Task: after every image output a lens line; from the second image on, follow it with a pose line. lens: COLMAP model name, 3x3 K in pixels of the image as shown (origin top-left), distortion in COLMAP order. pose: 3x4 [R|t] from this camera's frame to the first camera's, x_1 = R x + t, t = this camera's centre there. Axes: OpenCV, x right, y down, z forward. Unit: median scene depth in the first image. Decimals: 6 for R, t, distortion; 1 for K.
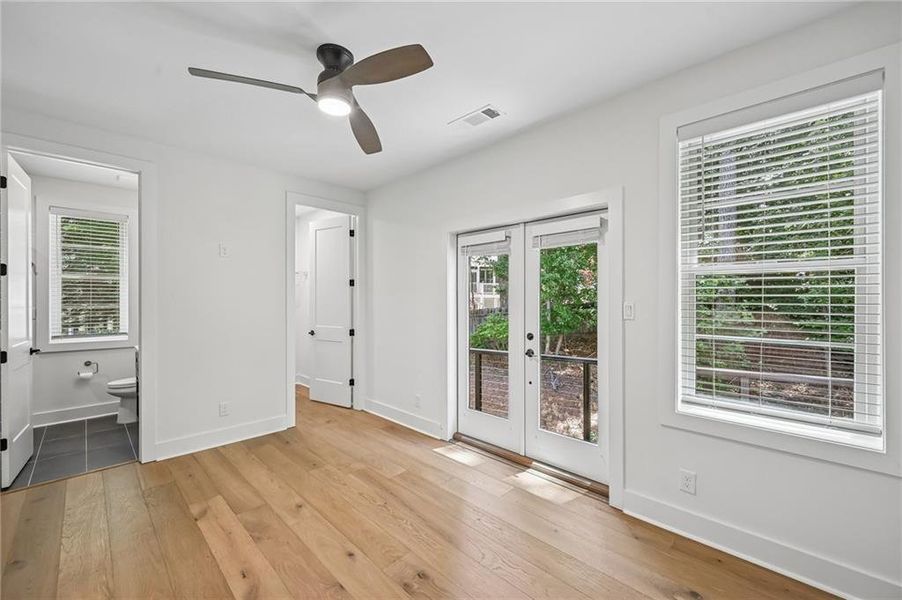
lens RADIAL K [[355.4, 0, 458.8], [0, 355.4, 299.1], [0, 0, 1]] dist [0.000356, 0.000044]
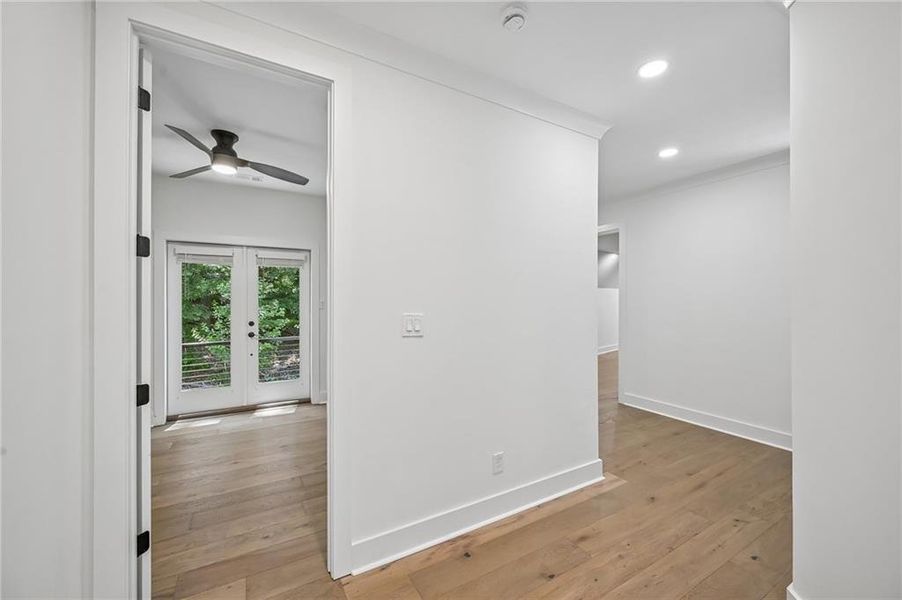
lens RADIAL K [[351.9, 0, 453.0], [0, 351.9, 298.9], [0, 0, 1]] dist [-0.001482, -0.000042]
pose [[0.295934, 0.001616, 0.955207, -0.962835], [-0.000524, 0.999999, -0.001530, 0.002789], [-0.955208, -0.000048, 0.295934, -0.242887]]
